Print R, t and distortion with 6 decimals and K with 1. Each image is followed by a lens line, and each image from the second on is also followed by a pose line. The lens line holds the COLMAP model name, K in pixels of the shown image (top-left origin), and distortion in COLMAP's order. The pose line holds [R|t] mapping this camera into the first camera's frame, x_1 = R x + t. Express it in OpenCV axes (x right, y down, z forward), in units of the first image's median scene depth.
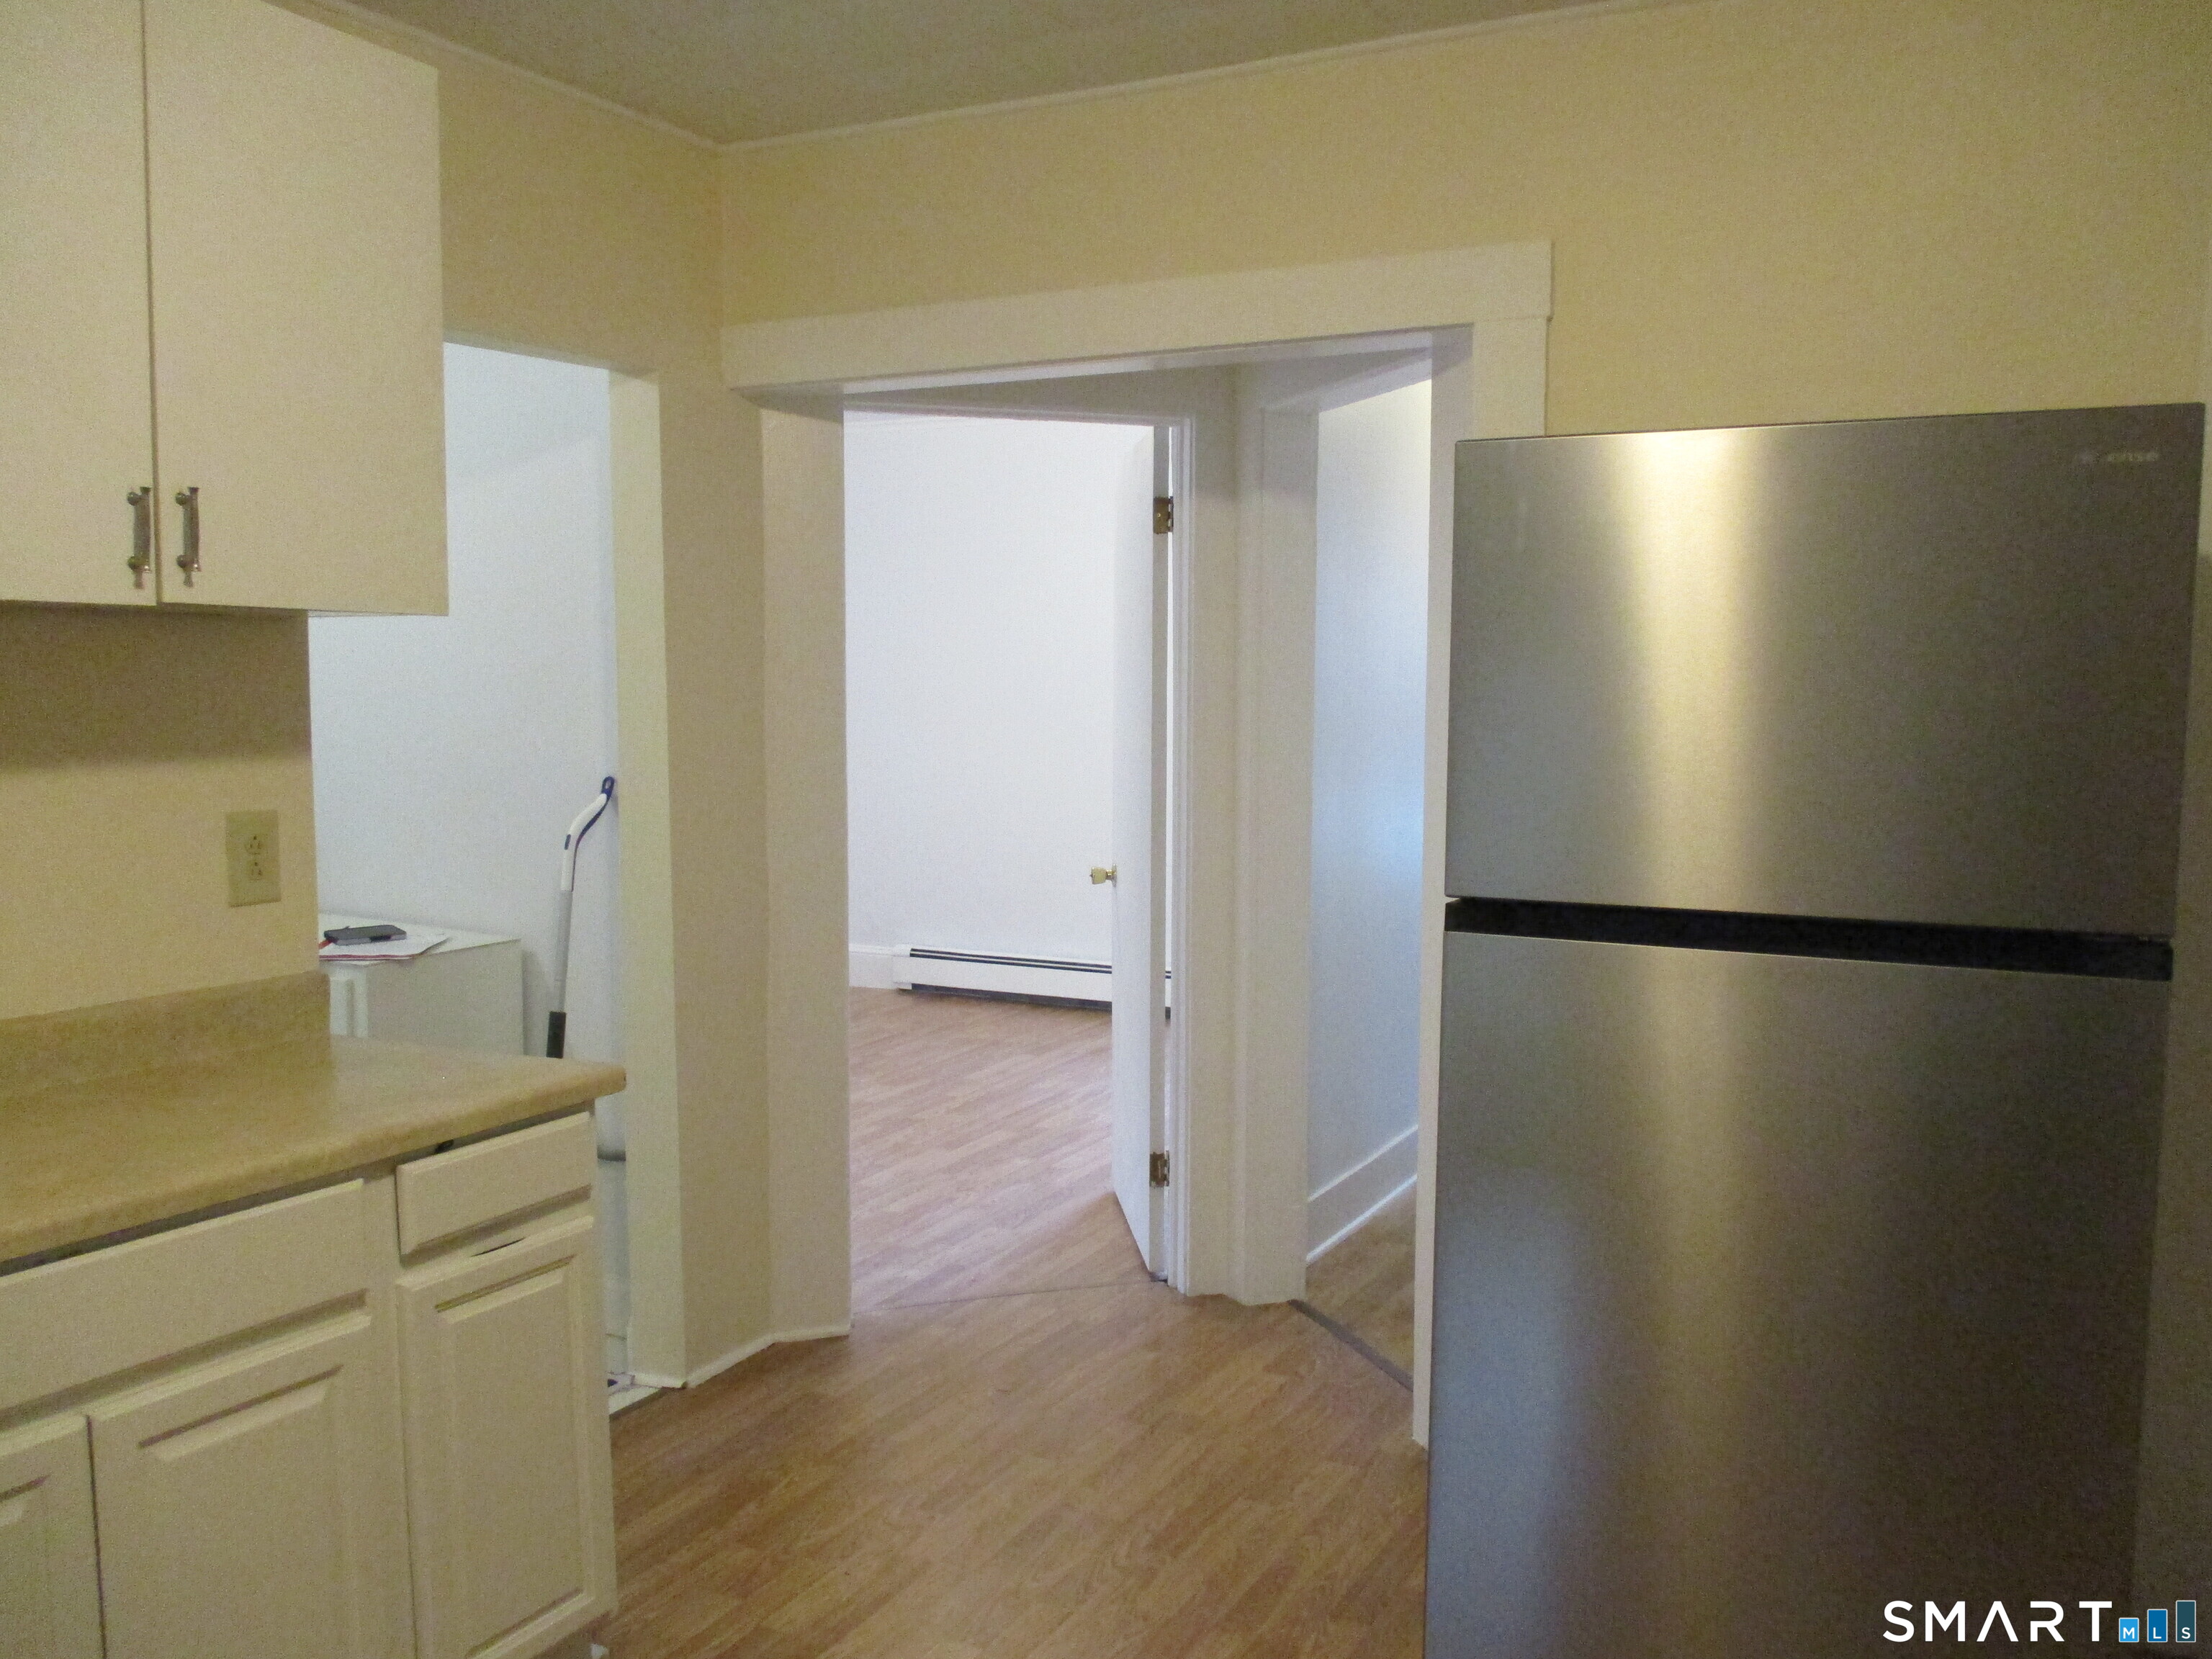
lens RADIAL K [[1869.3, 0, 1084.5], [0, 1869.3, 848.8], [0, 0, 1]] dist [-0.037400, 0.034406]
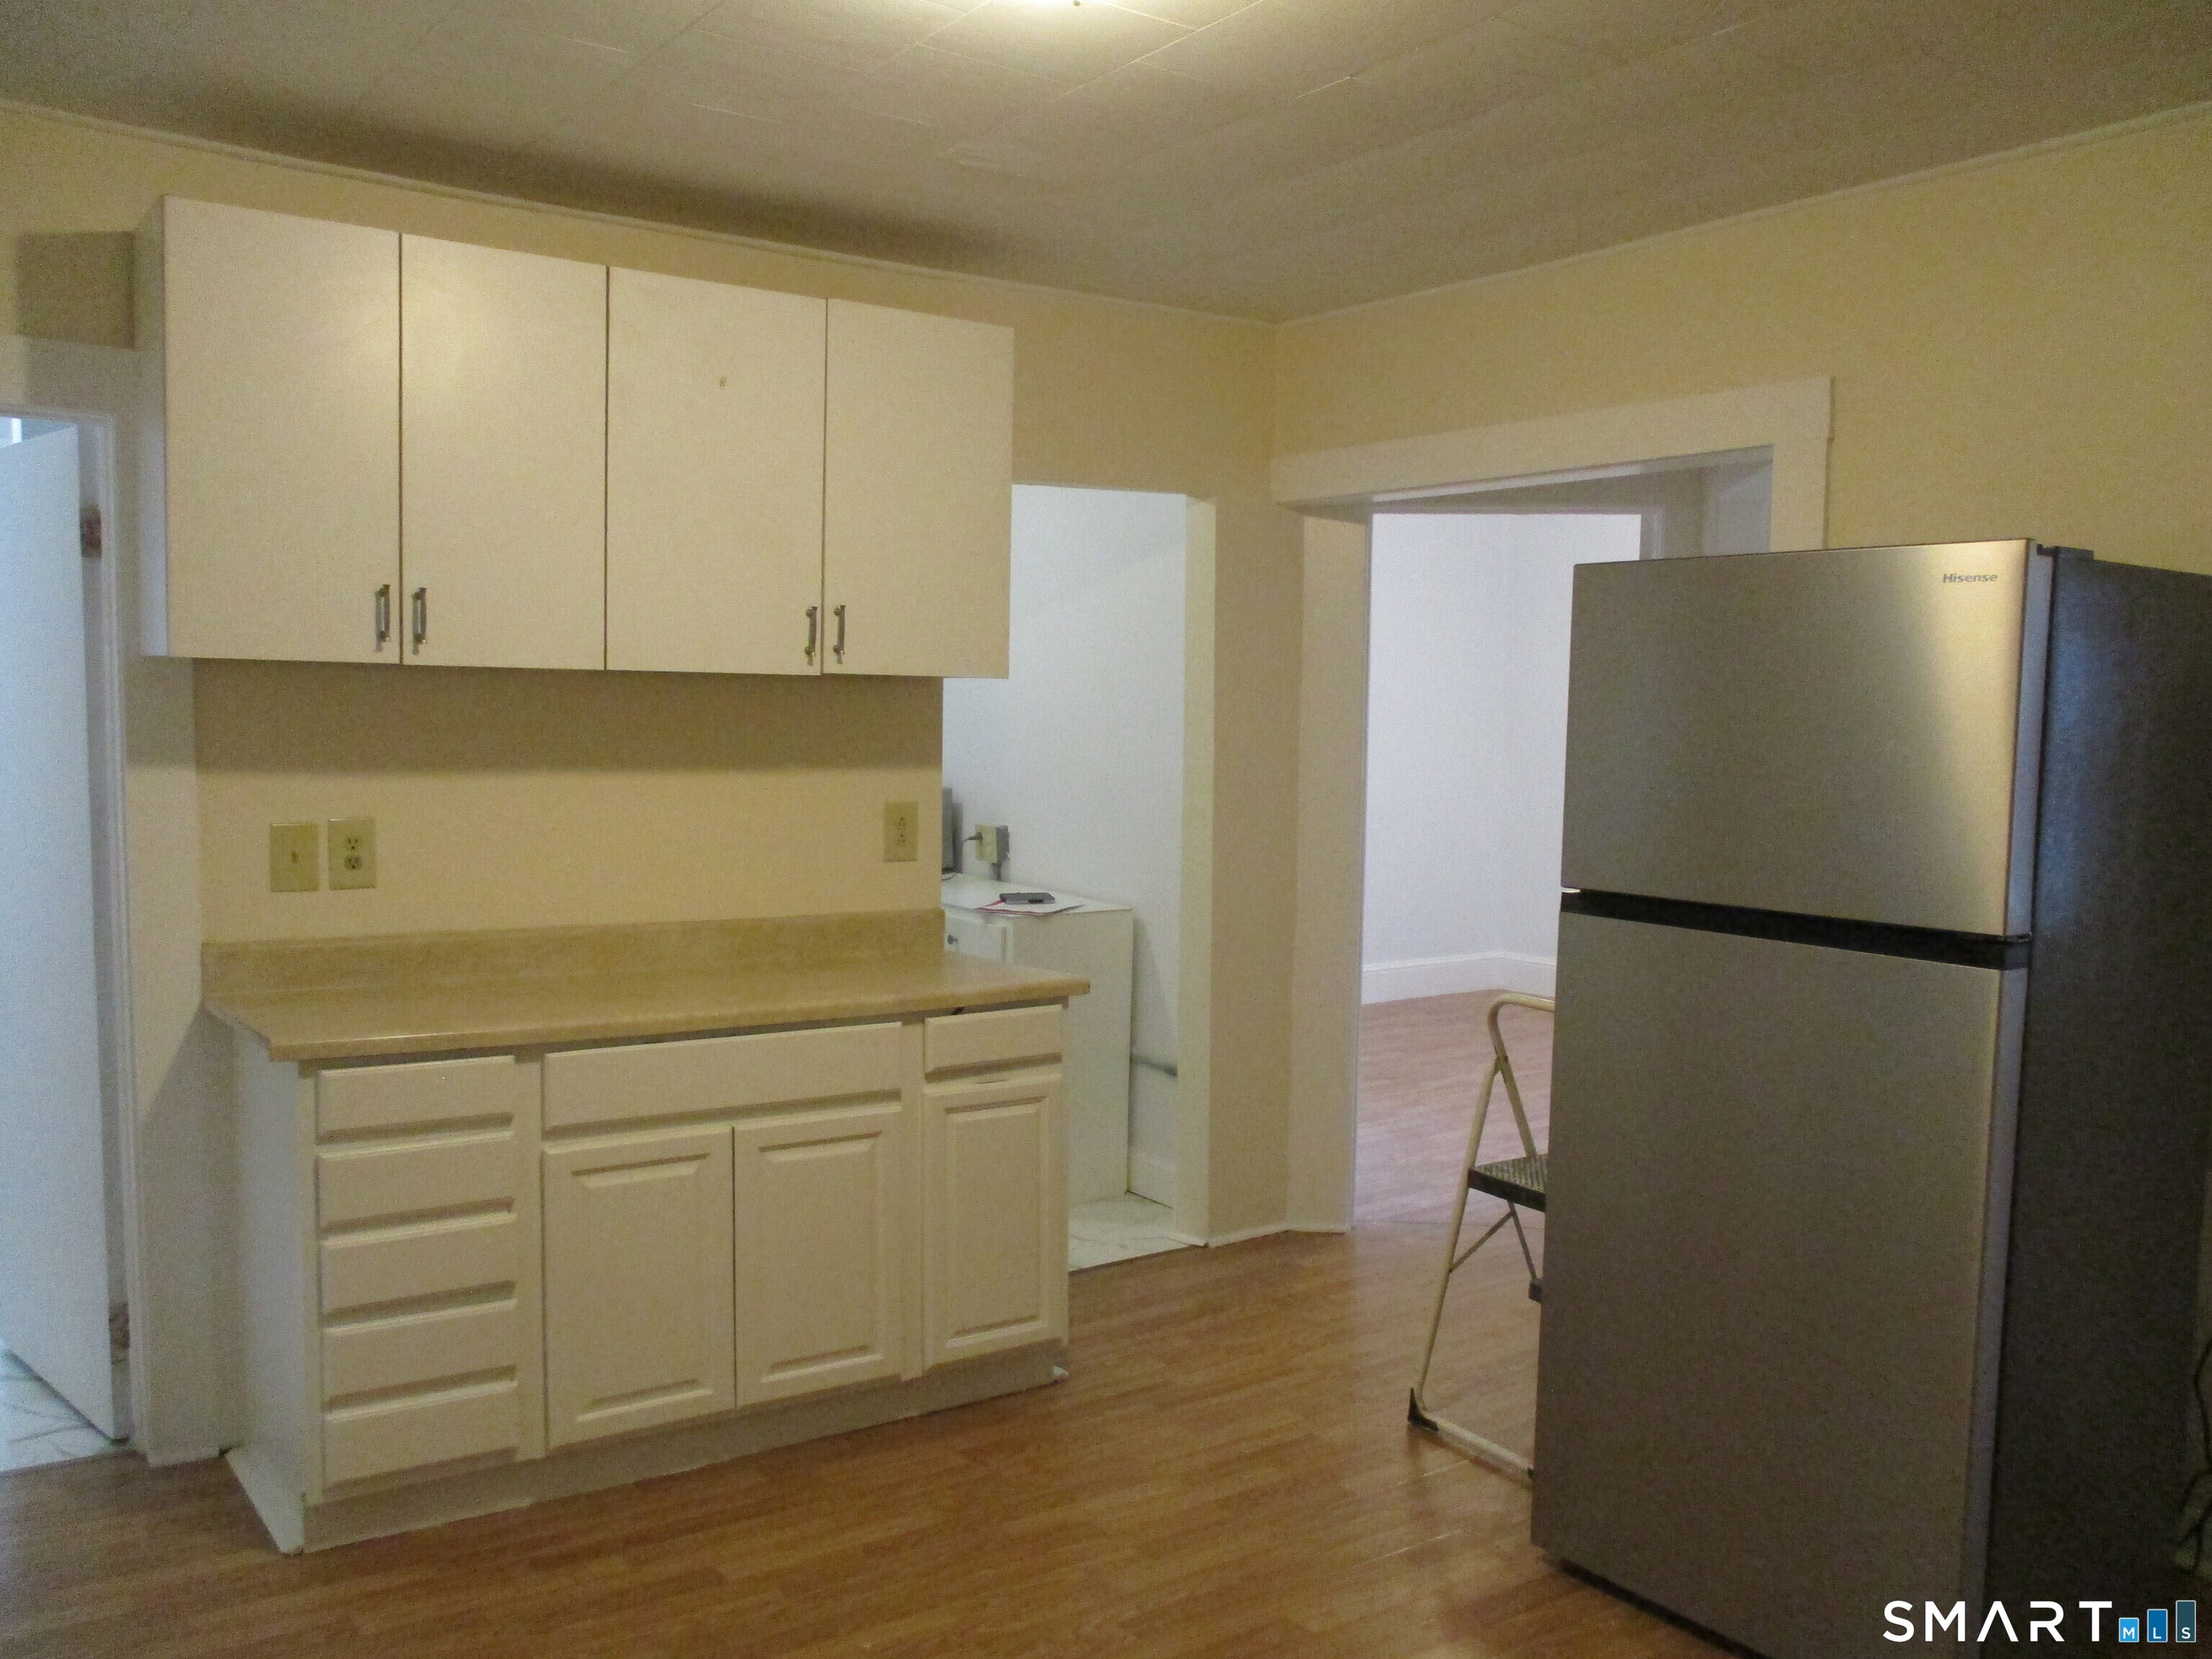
lens RADIAL K [[1869.3, 0, 1121.9], [0, 1869.3, 825.5], [0, 0, 1]] dist [-0.037400, 0.034406]
pose [[0.905180, 0.043019, -0.422846, 0.407753], [-0.054328, 0.998415, -0.014723, 0.013856], [0.421543, 0.036299, 0.906082, -0.362842]]
